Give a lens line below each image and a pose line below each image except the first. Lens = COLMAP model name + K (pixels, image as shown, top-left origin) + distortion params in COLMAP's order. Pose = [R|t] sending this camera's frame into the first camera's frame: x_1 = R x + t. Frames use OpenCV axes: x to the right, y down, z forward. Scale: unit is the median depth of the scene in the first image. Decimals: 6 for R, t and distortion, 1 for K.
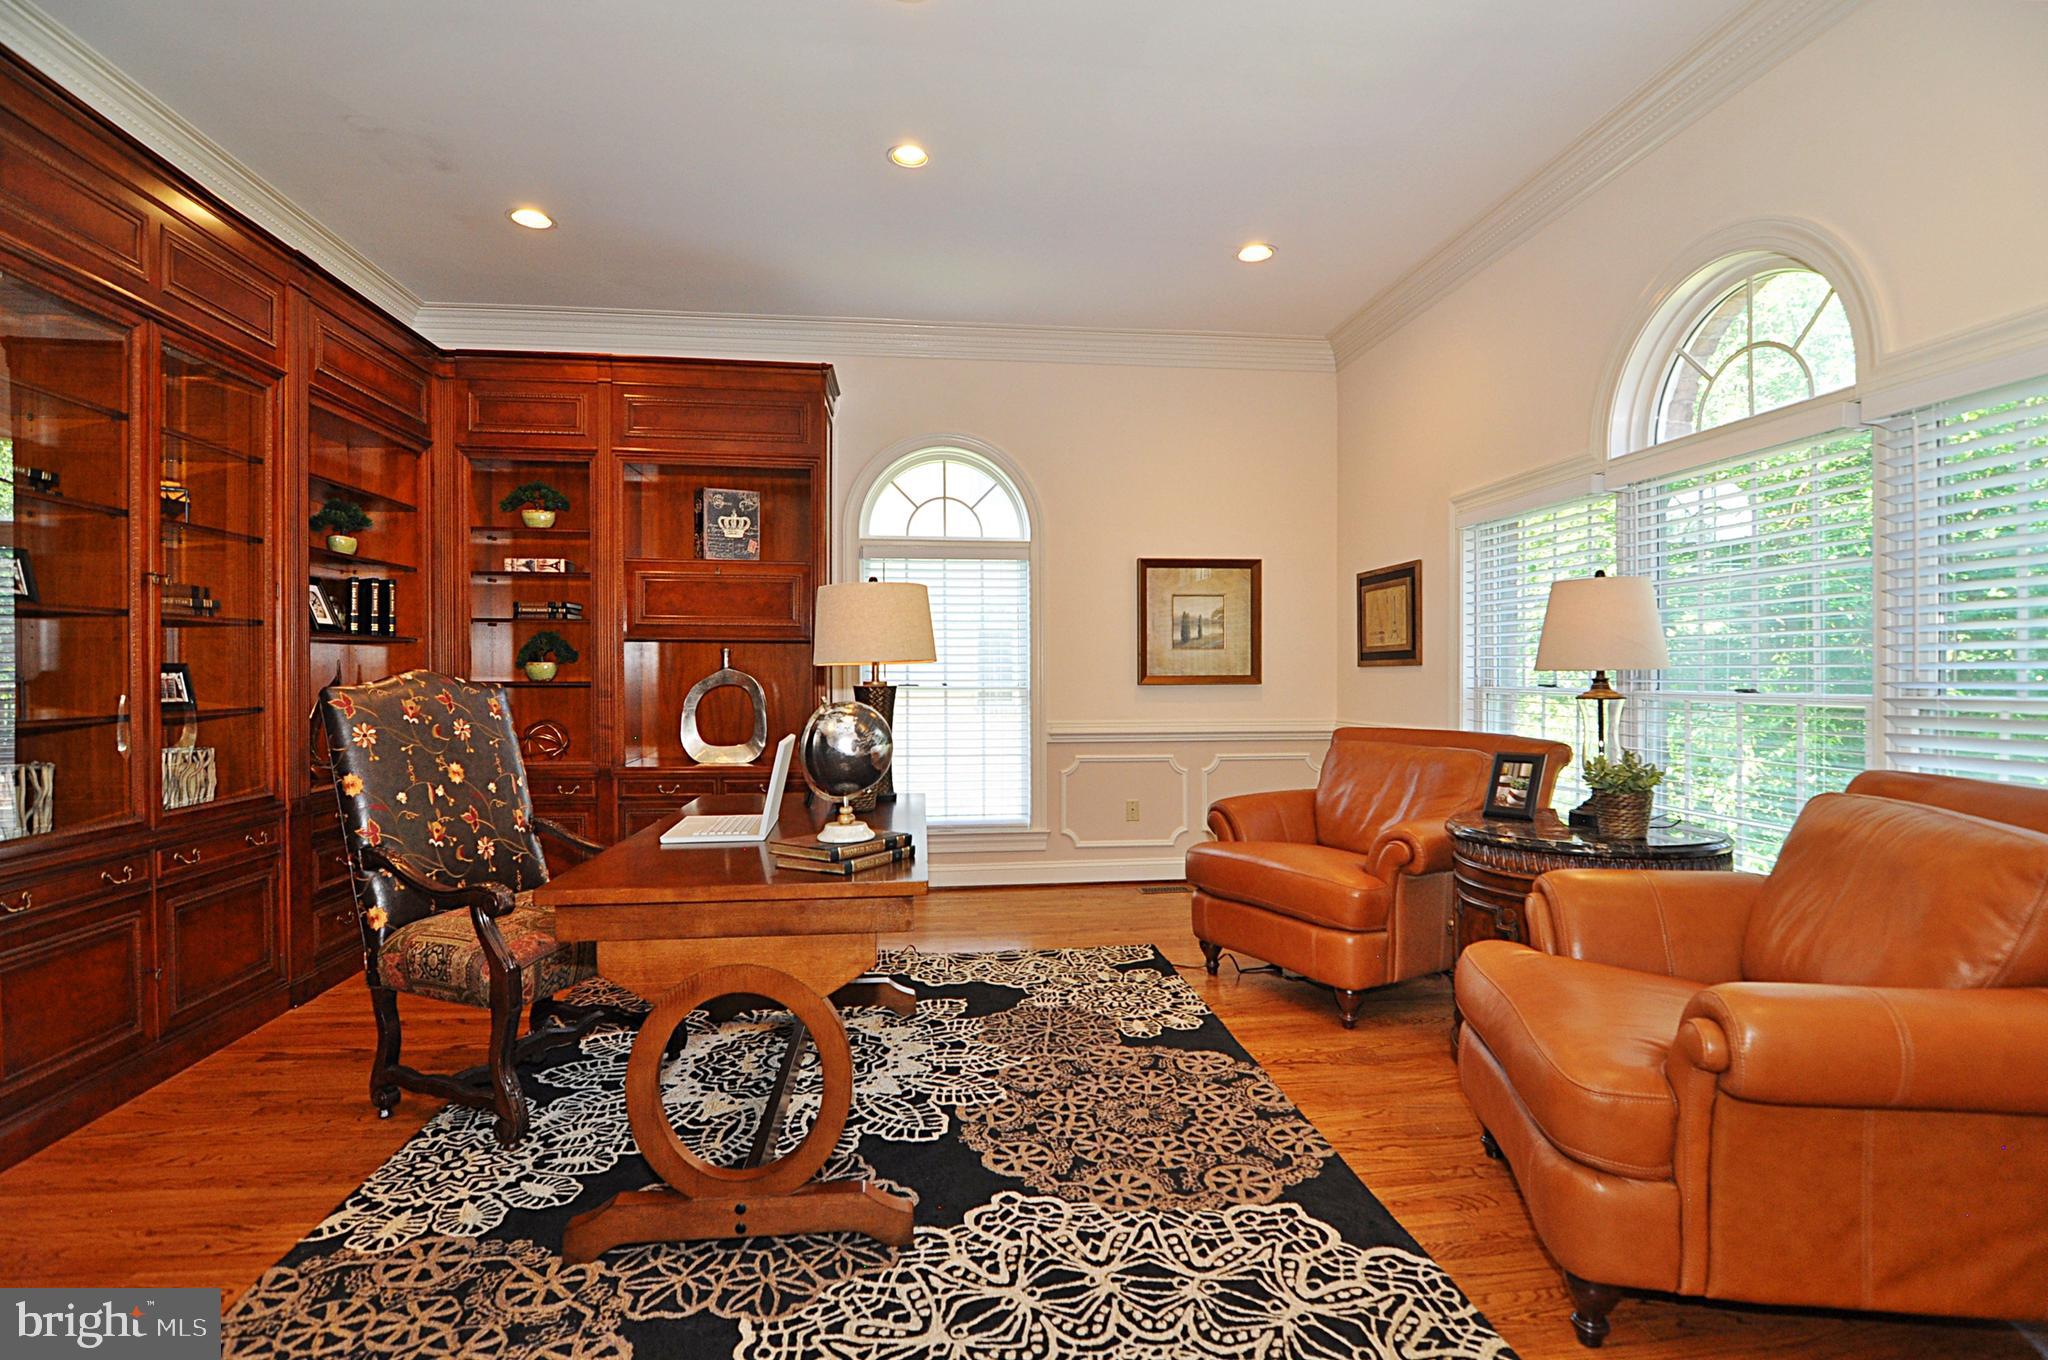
lens RADIAL K [[1008.8, 0, 1022.4], [0, 1008.8, 674.2], [0, 0, 1]] dist [0.002328, -0.013968]
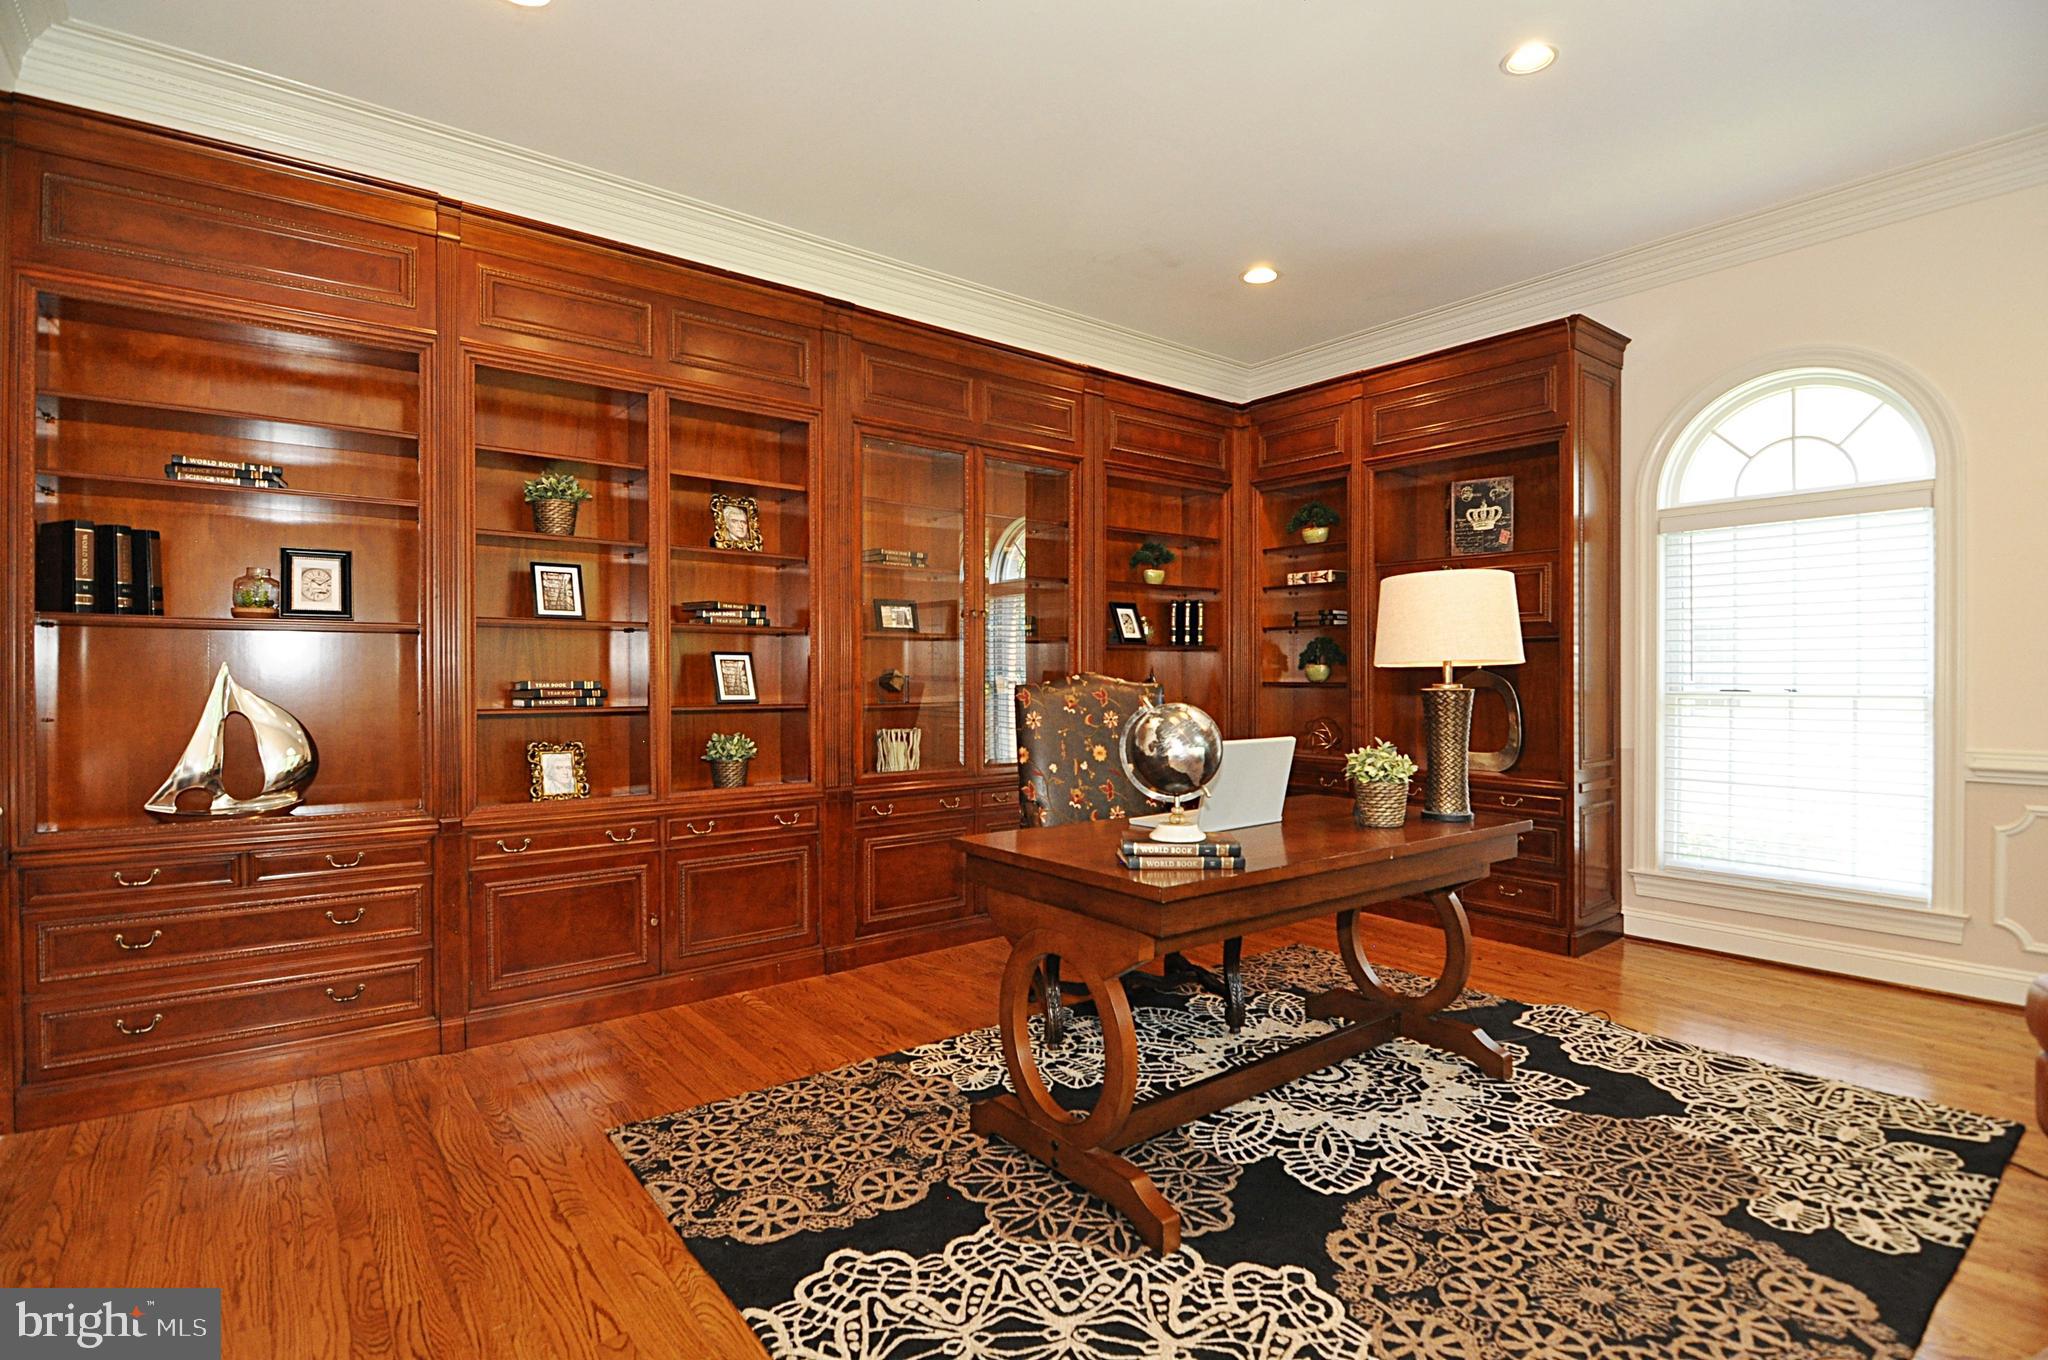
lens RADIAL K [[984.0, 0, 1024.7], [0, 984.0, 675.0], [0, 0, 1]] dist [0.000819, -0.011850]
pose [[0.519067, 0.000414, -0.854733, 0.404347], [-0.000967, 1.000000, -0.000103, -0.000615], [0.854733, 0.000880, 0.519067, 0.243367]]
